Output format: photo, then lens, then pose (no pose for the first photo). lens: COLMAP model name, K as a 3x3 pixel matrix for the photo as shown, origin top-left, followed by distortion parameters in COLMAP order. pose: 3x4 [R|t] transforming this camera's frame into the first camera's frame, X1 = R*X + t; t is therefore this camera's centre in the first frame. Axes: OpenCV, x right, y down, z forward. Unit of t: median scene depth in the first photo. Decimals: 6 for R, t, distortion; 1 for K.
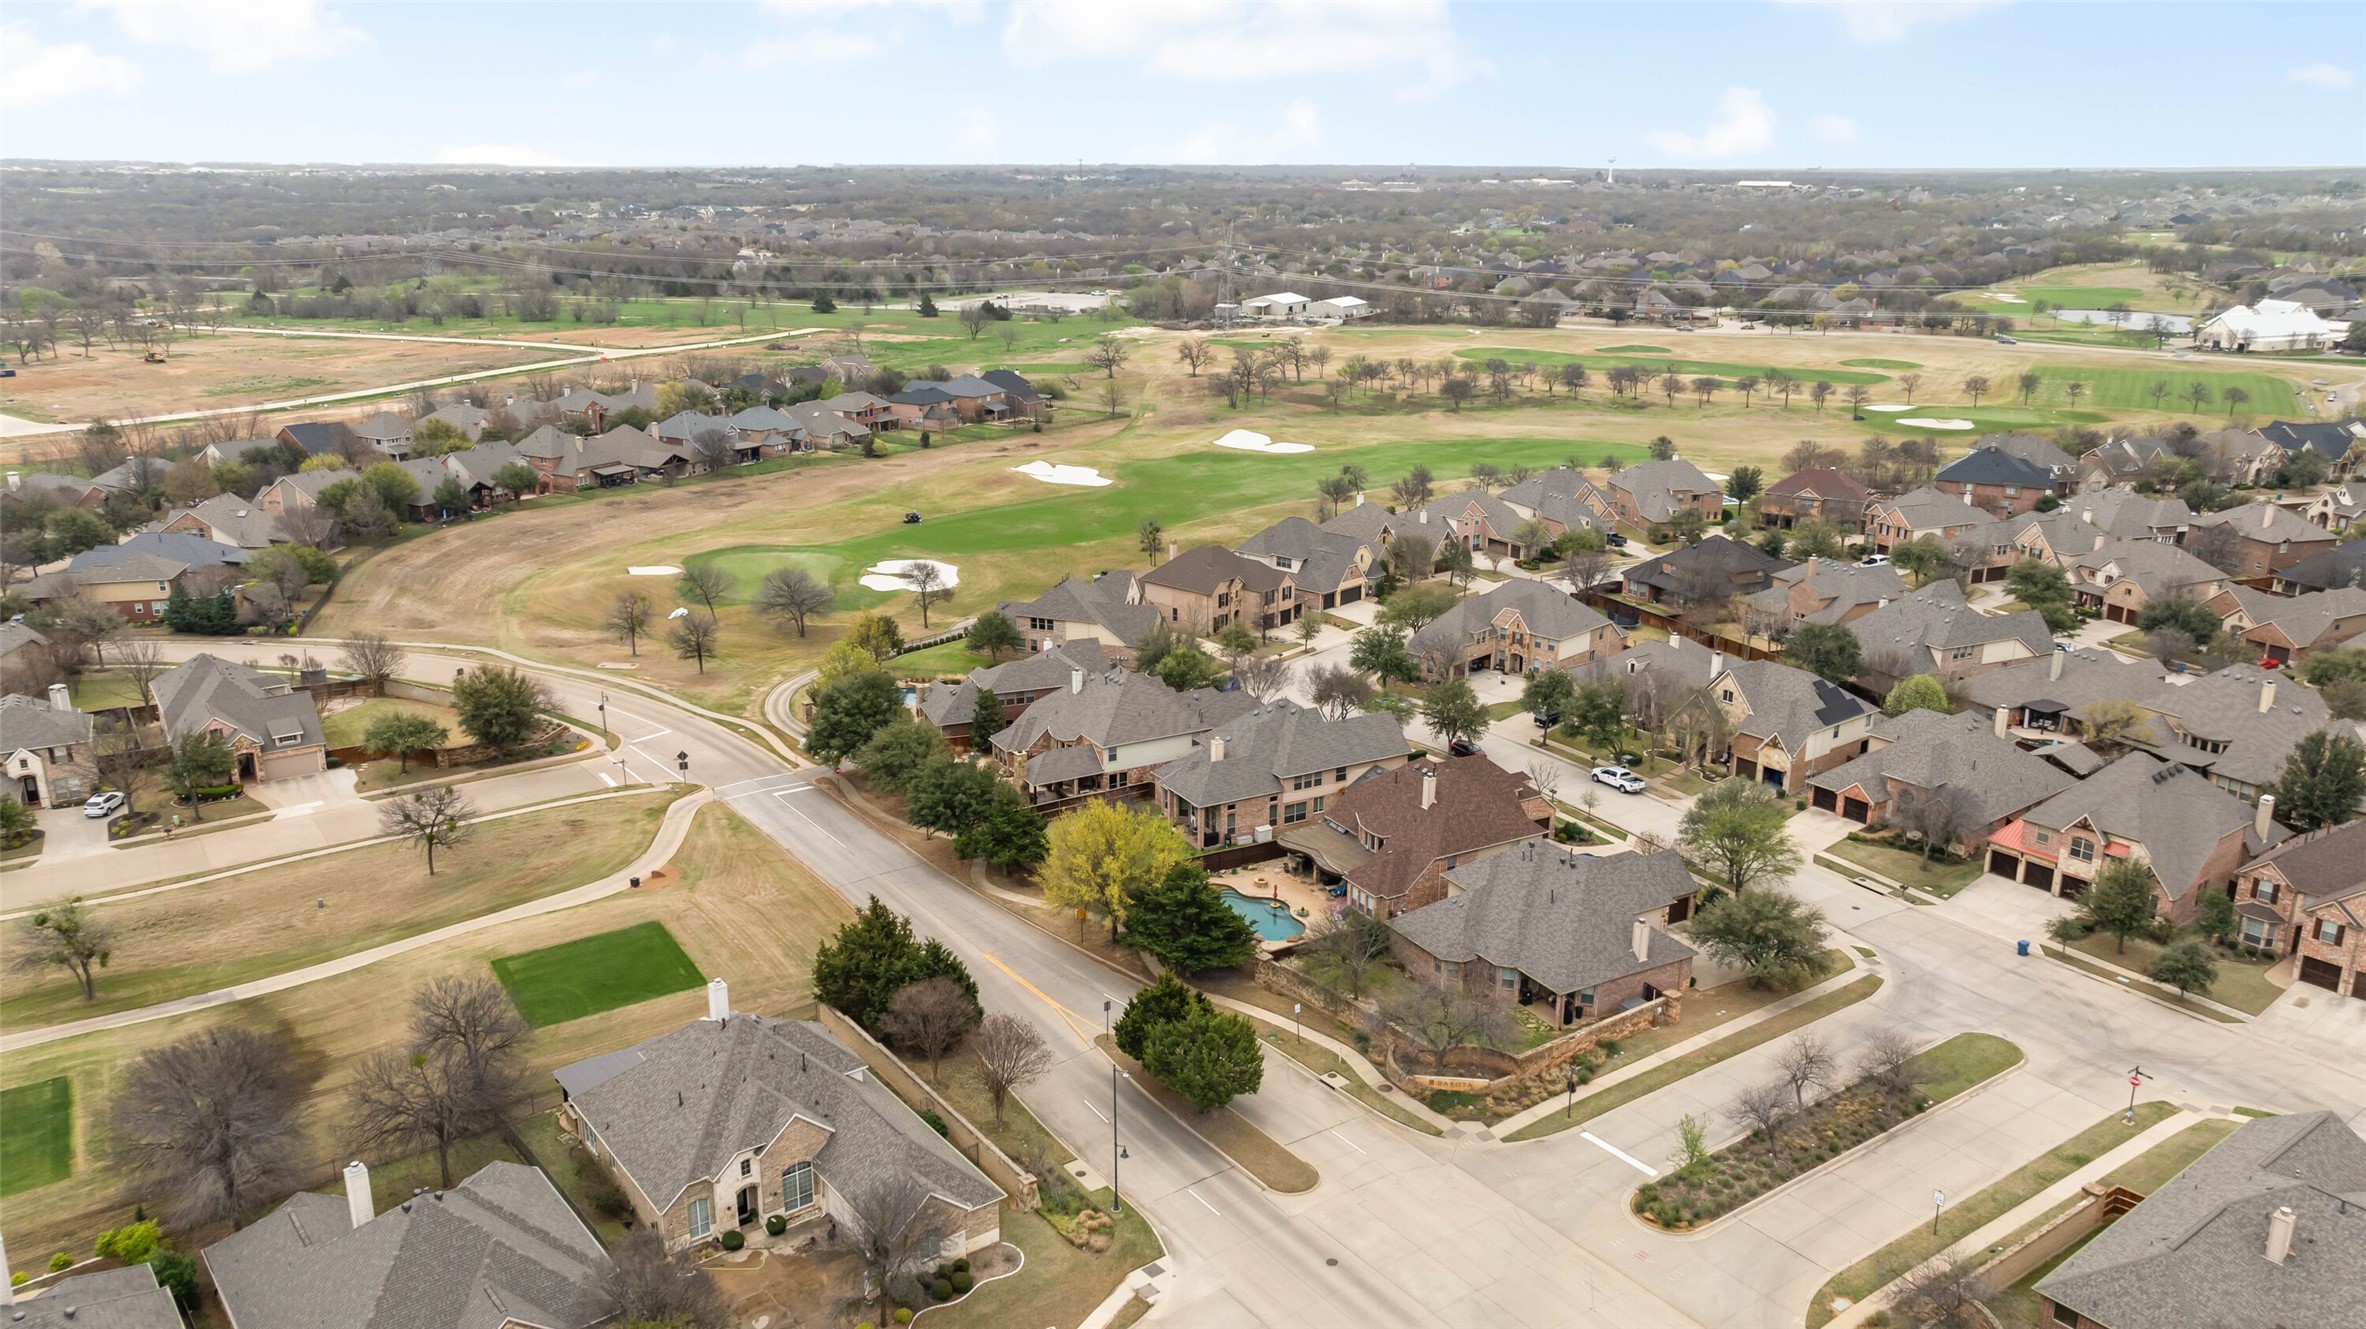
lens RADIAL K [[1684.1, 0, 1183.0], [0, 1684.1, 664.5], [0, 0, 1]] dist [0.008483, 0.002412]
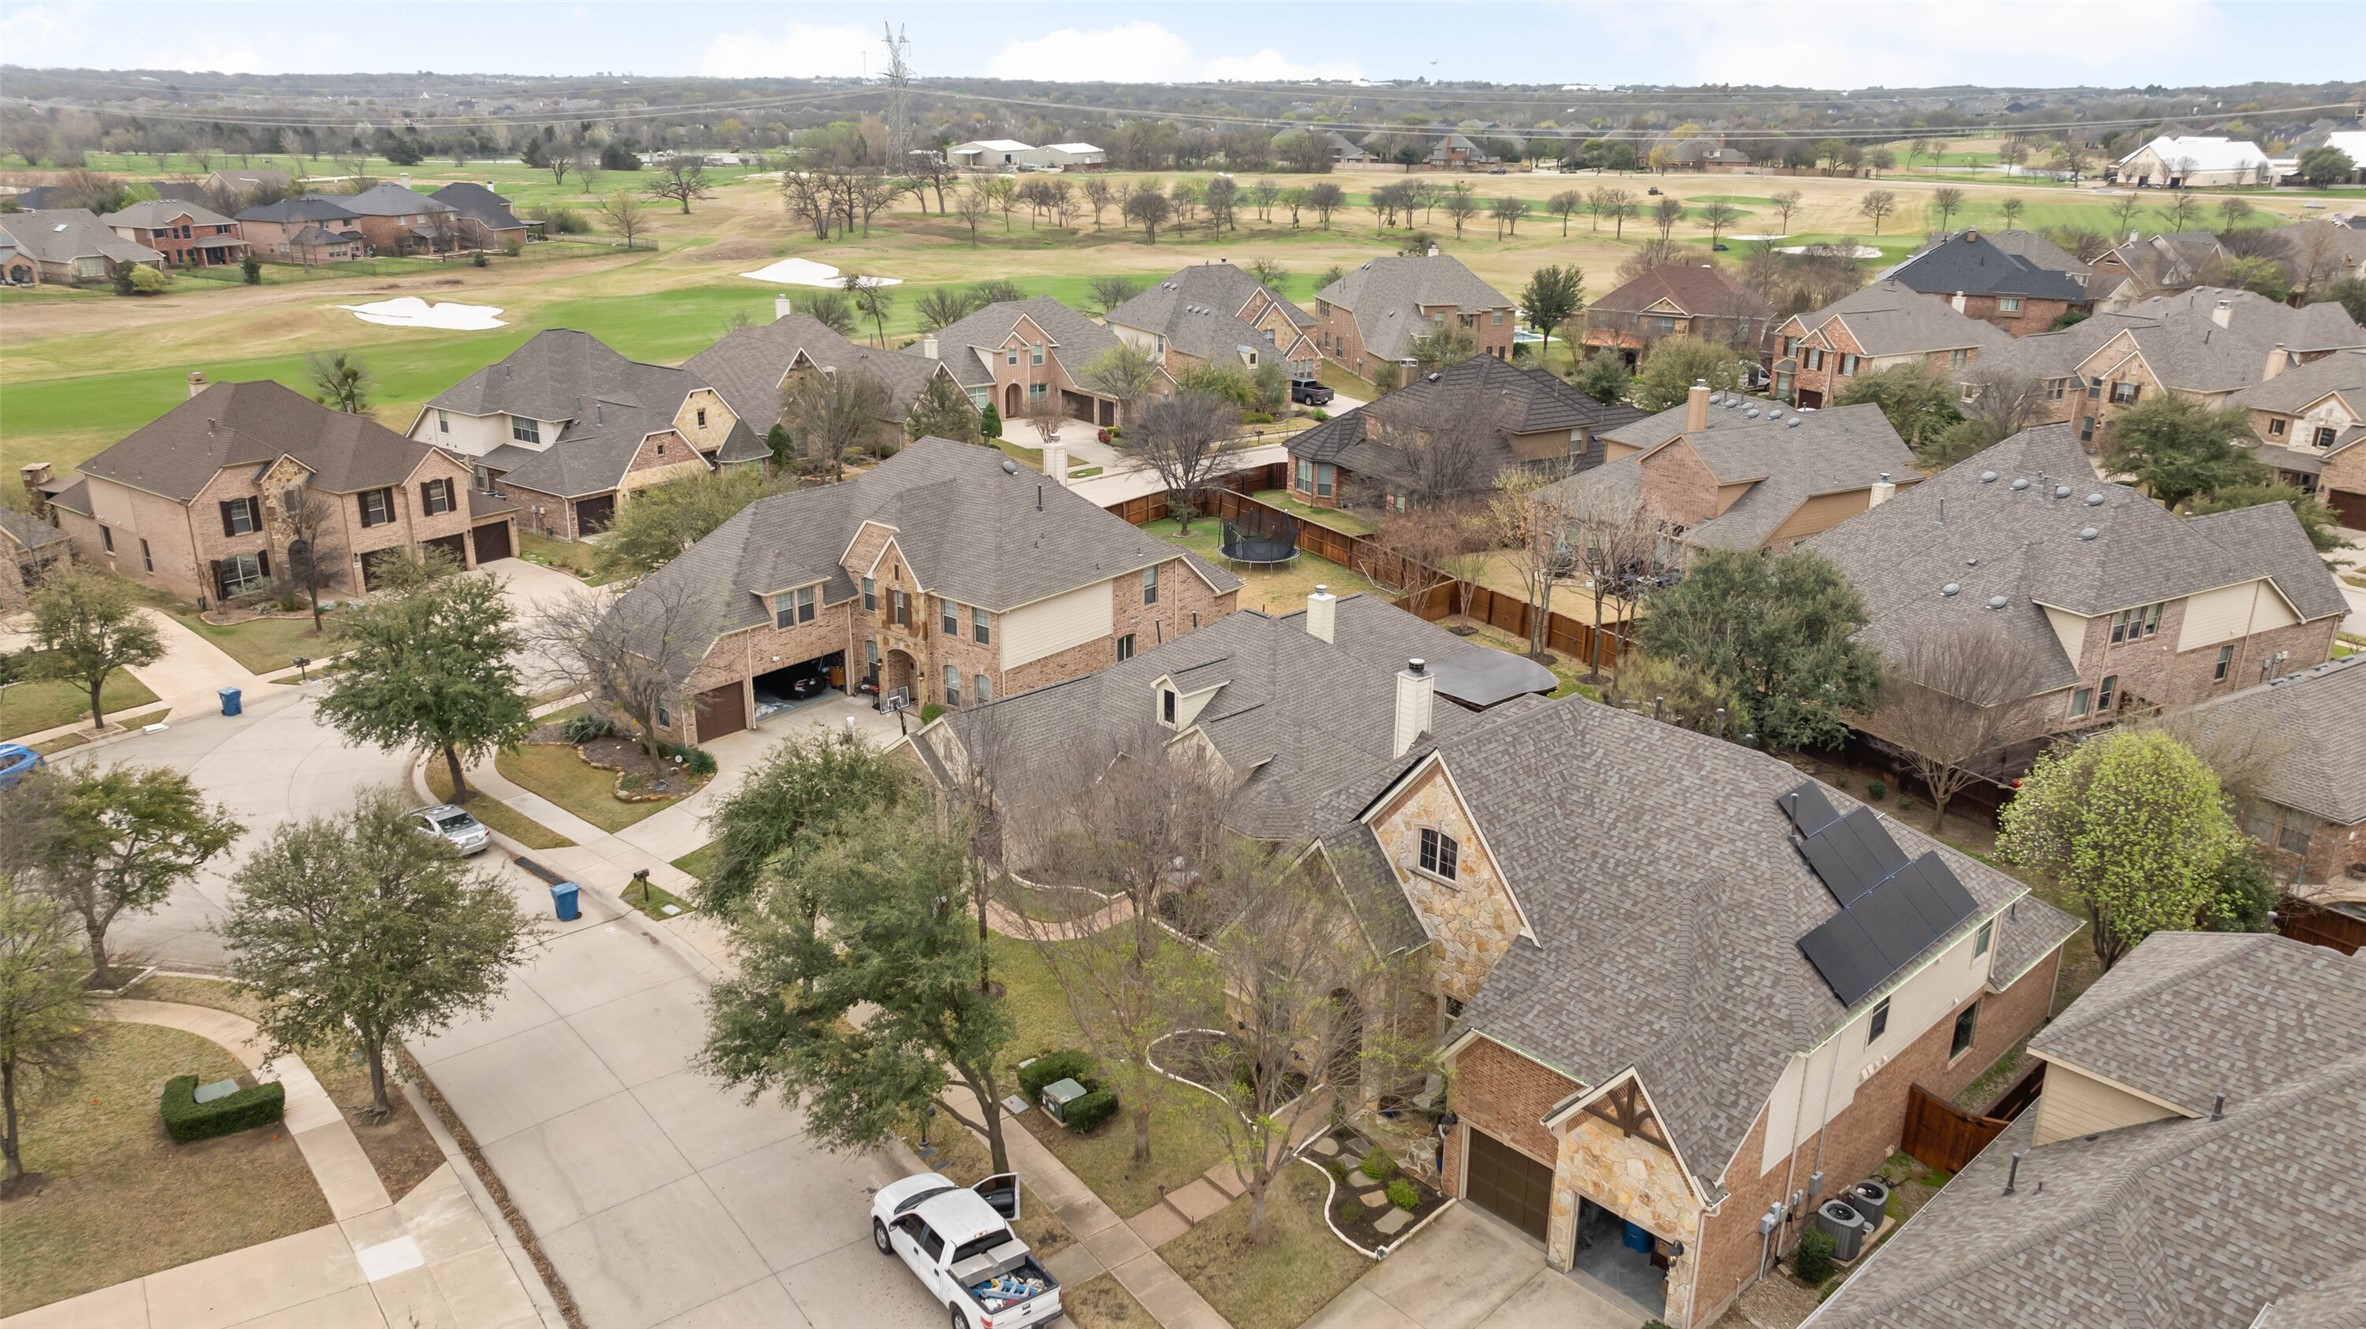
lens RADIAL K [[1684.1, 0, 1183.0], [0, 1684.1, 664.5], [0, 0, 1]] dist [0.008483, 0.002412]
pose [[0.995464, -0.025869, 0.091560, 0.210688], [0.022005, 0.998834, 0.042969, -0.016239], [-0.092564, -0.040759, 0.994872, 0.605336]]
